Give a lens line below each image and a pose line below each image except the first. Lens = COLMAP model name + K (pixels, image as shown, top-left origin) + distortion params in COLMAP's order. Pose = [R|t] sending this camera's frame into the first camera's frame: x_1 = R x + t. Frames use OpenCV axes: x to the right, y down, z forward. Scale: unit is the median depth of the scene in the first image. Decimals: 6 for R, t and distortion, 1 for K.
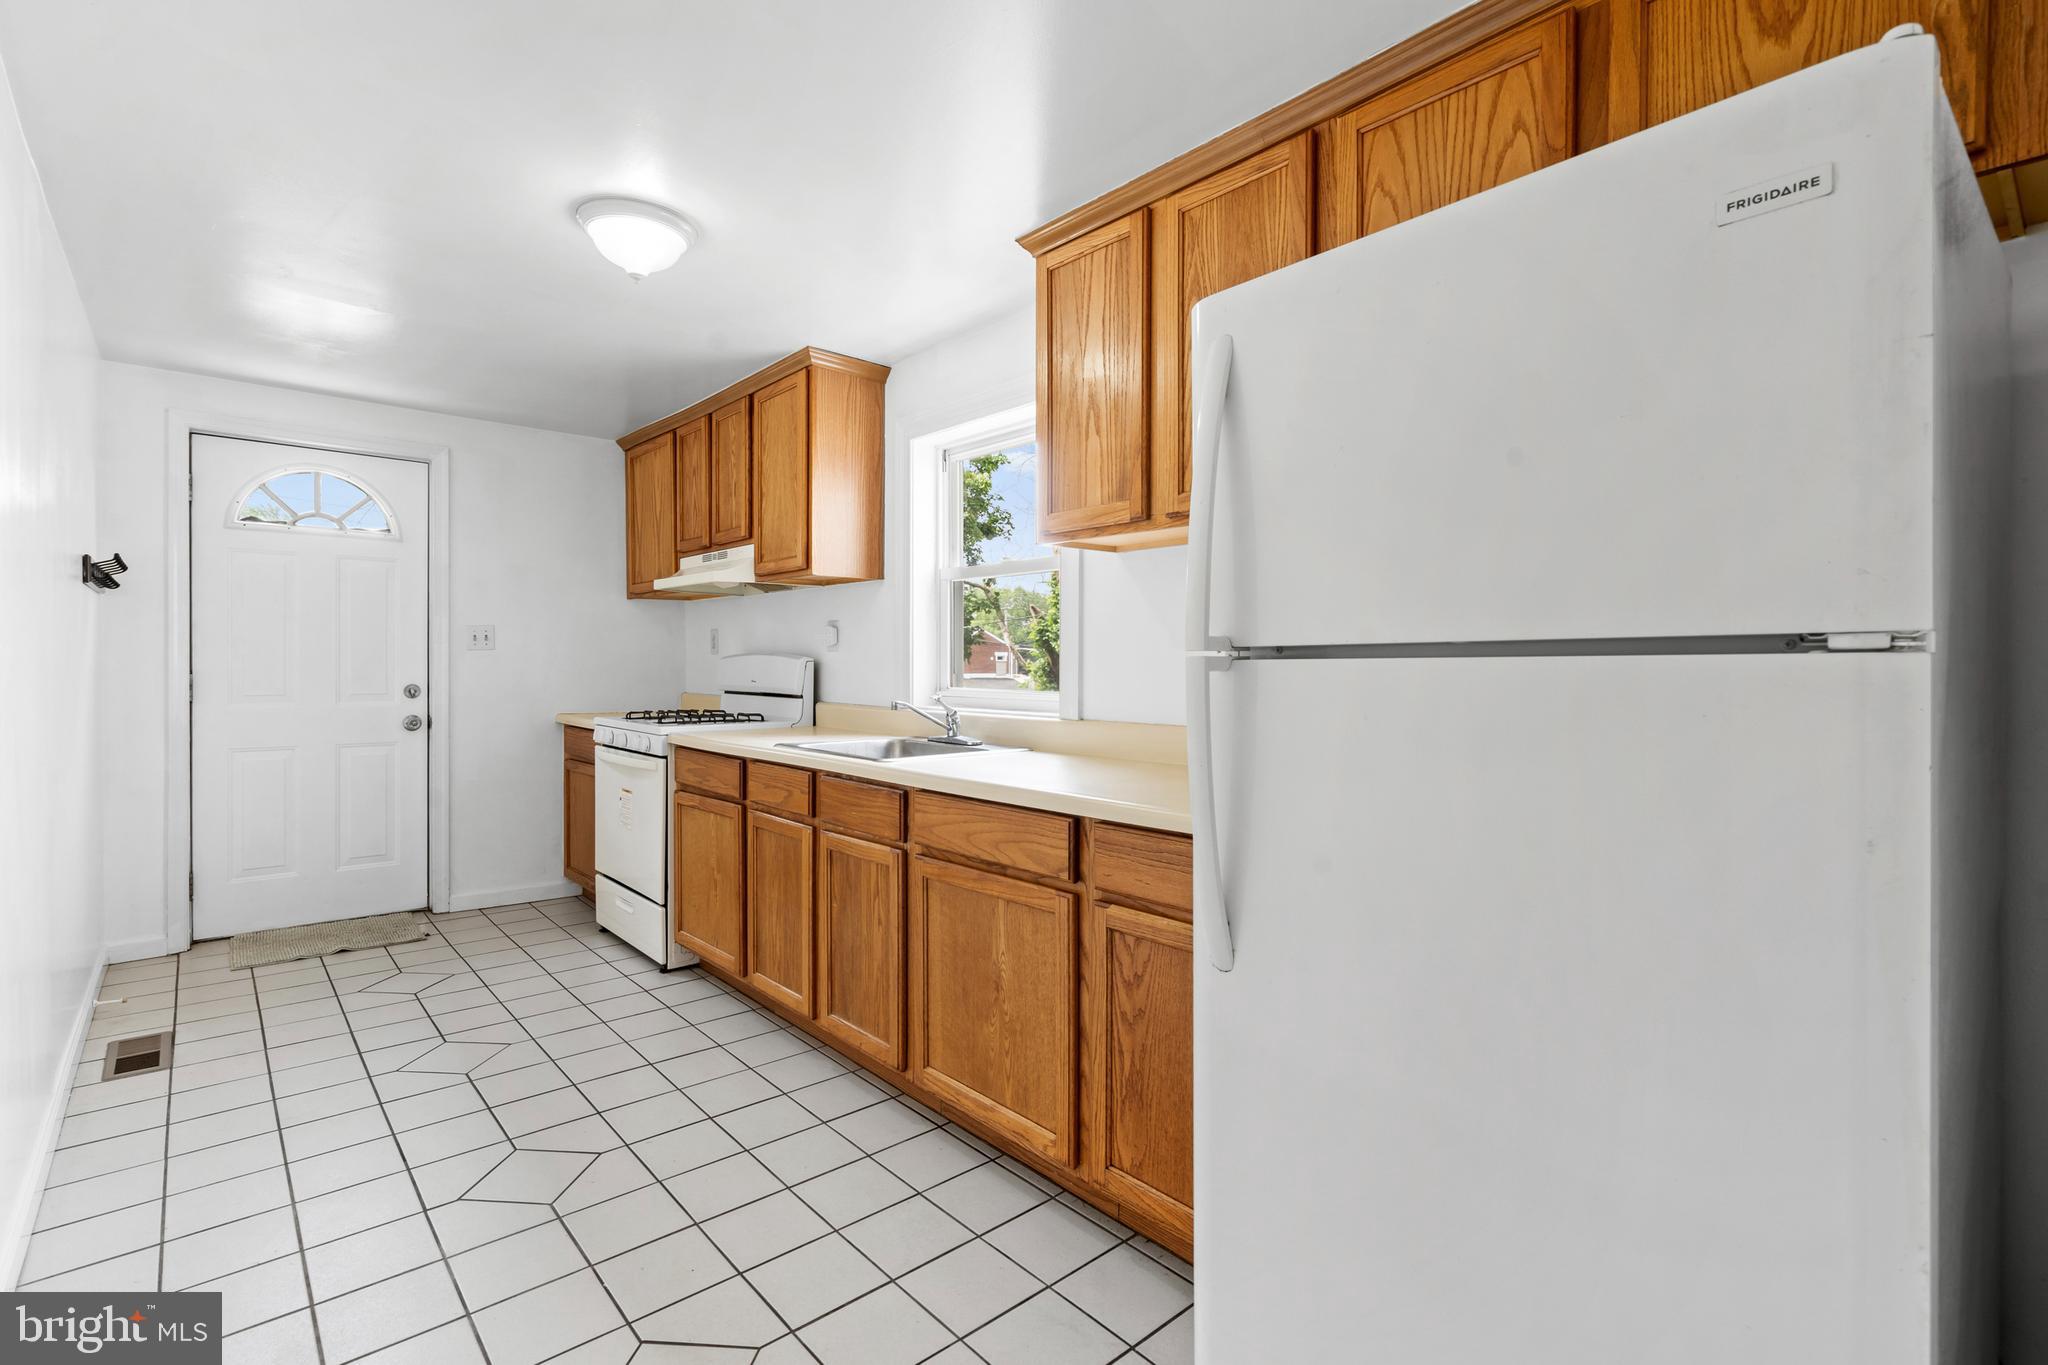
lens RADIAL K [[960.4, 0, 1021.2], [0, 960.4, 666.5], [0, 0, 1]] dist [0.000573, 0.000857]
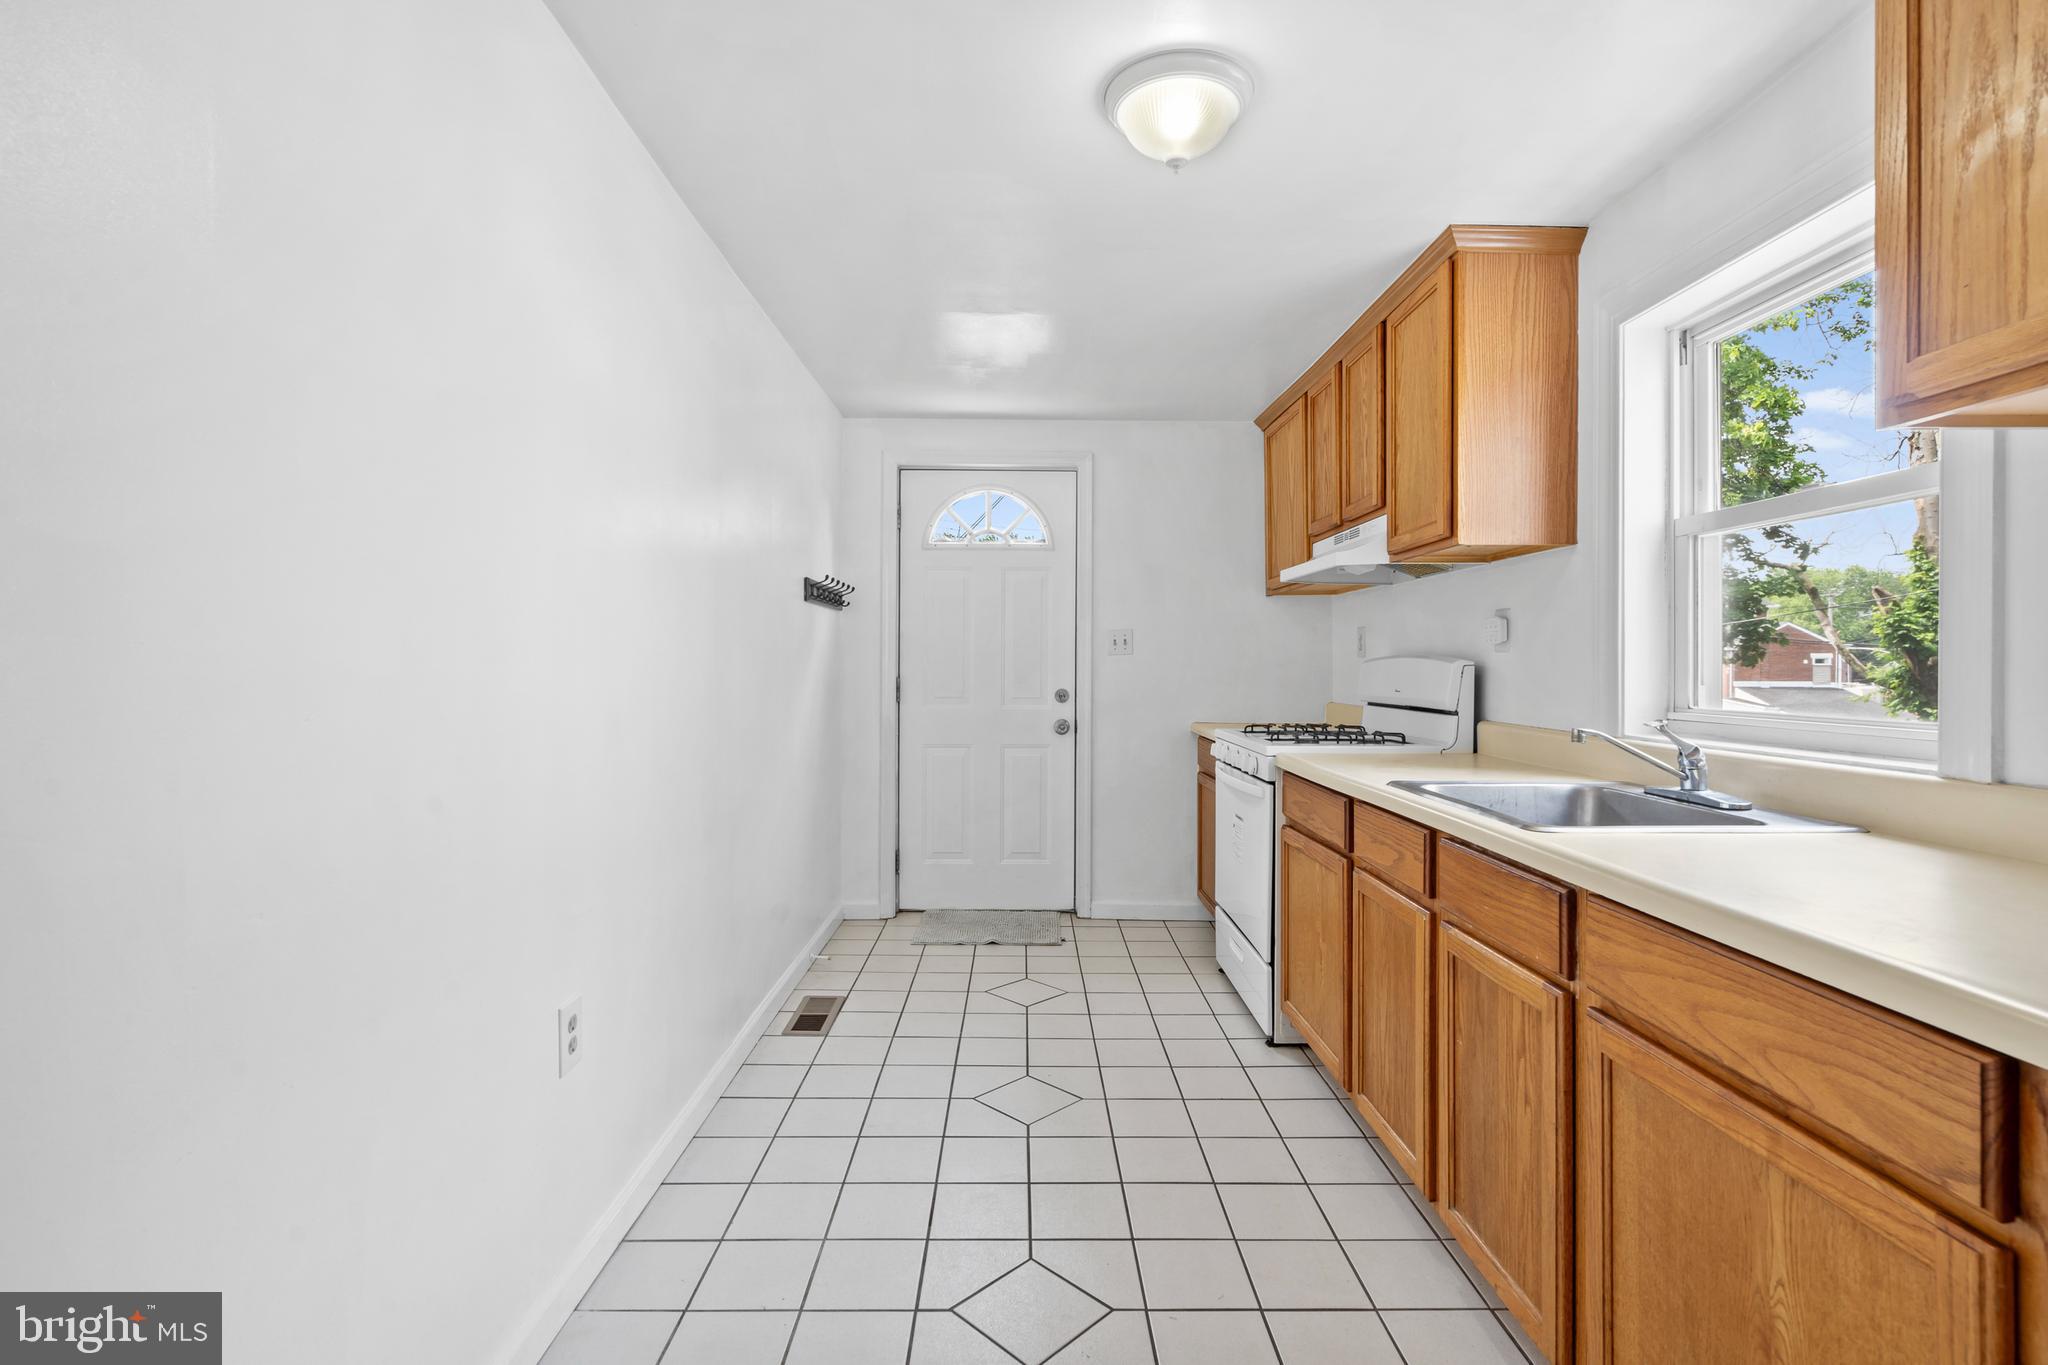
lens RADIAL K [[960.4, 0, 1021.2], [0, 960.4, 666.5], [0, 0, 1]] dist [0.000573, 0.000857]
pose [[0.754224, -0.001738, -0.656615, 0.006238], [-0.001740, 0.999988, -0.004646, -0.000802], [0.656615, 0.004647, 0.754212, 0.241174]]
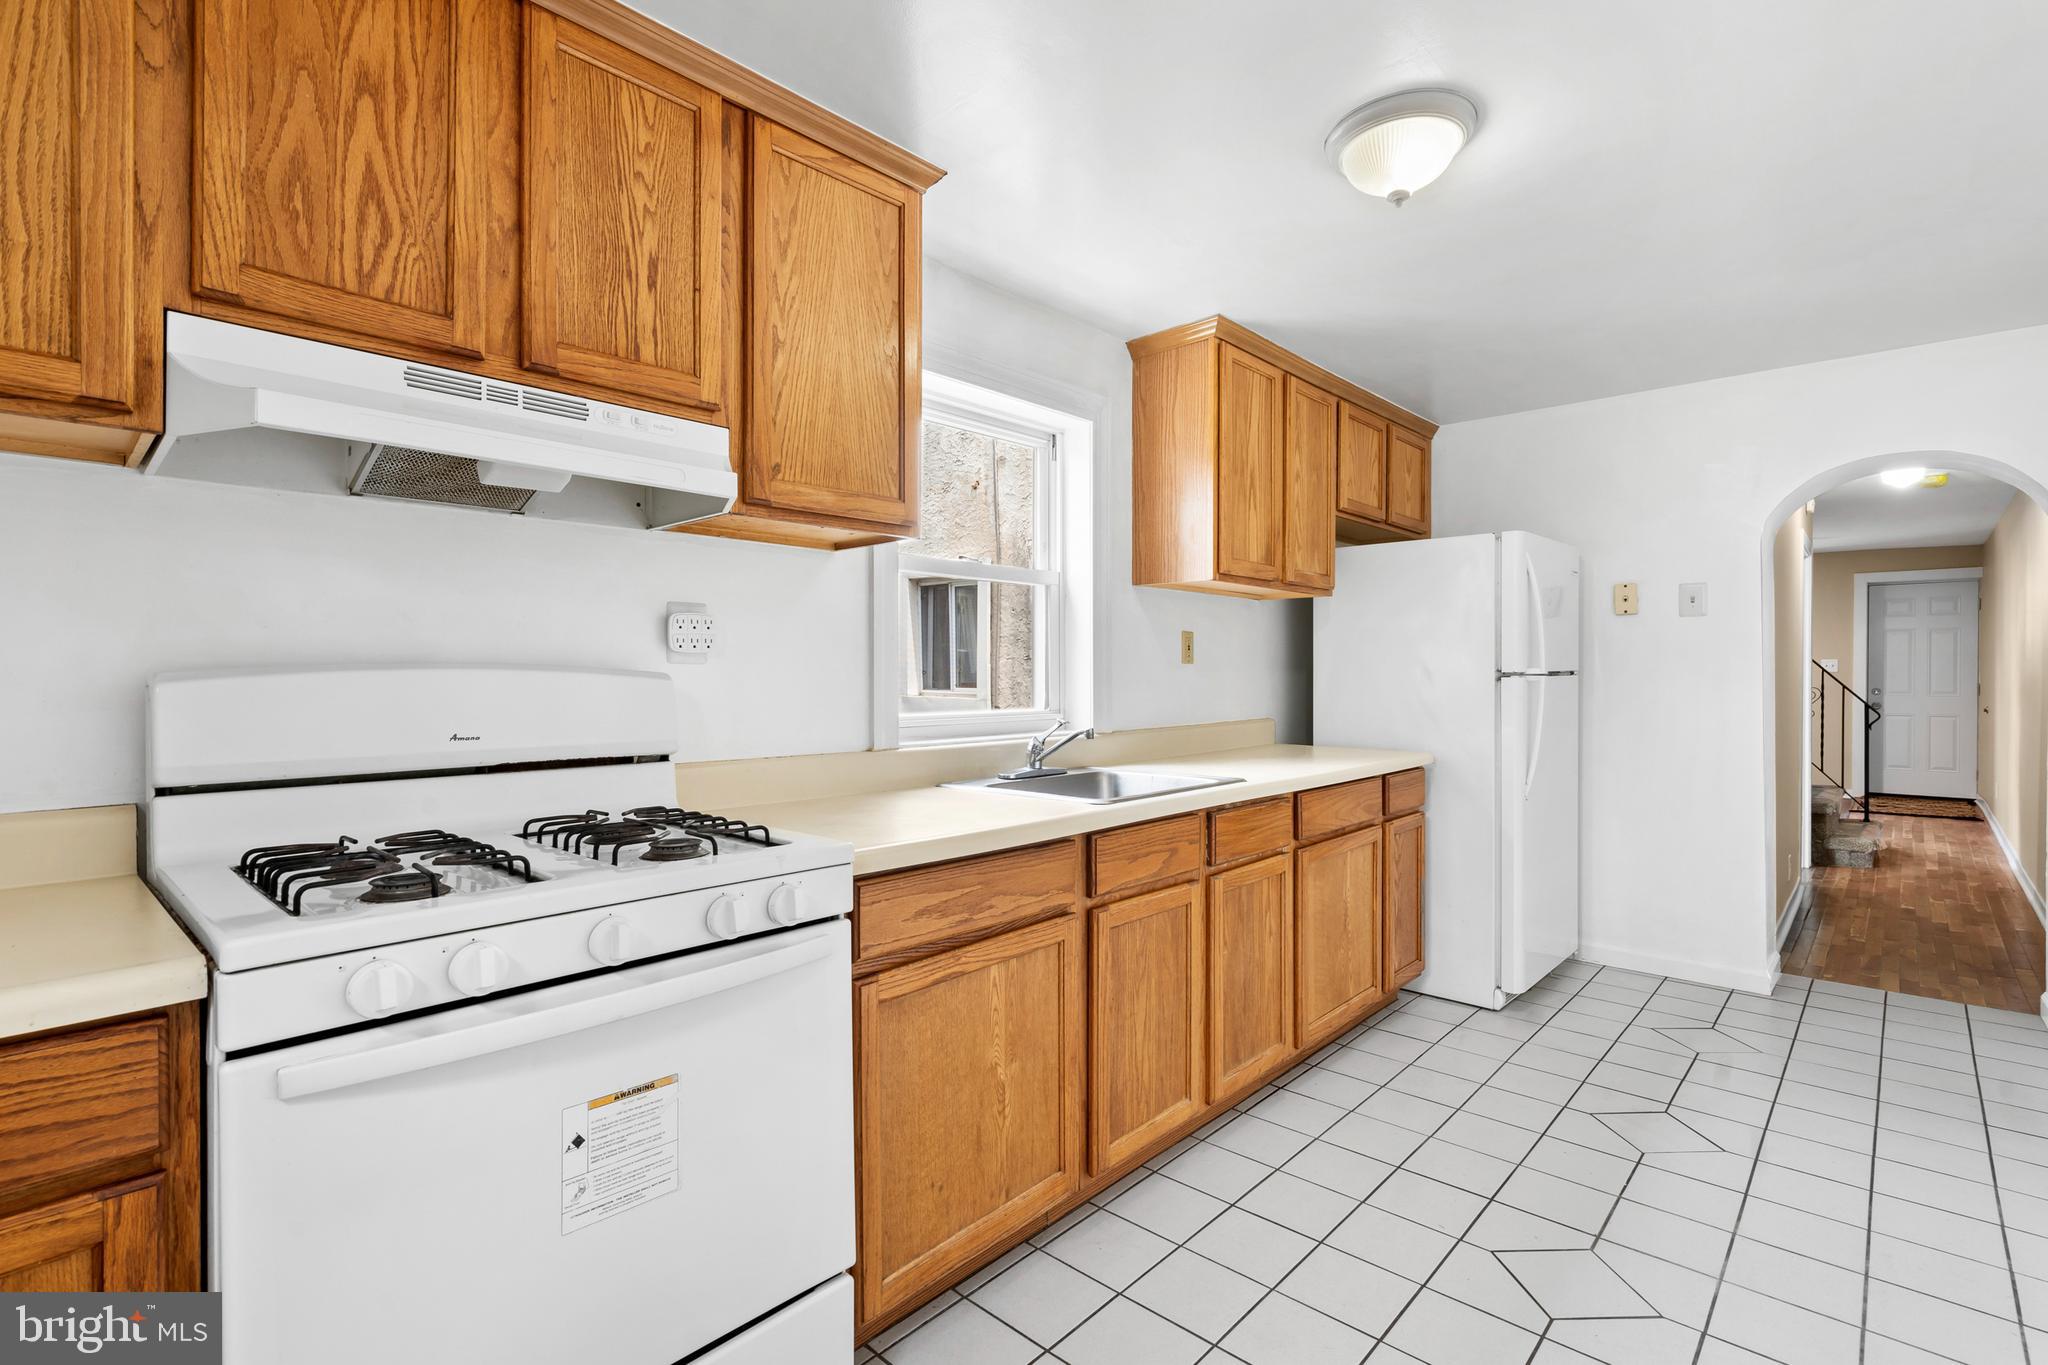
lens RADIAL K [[960.4, 0, 1021.2], [0, 960.4, 666.5], [0, 0, 1]] dist [0.000573, 0.000857]
pose [[-0.111955, 0.000456, 0.993713, -0.807057], [0.002952, 0.999996, -0.000127, -0.014346], [-0.993709, 0.002919, -0.111955, 0.977454]]
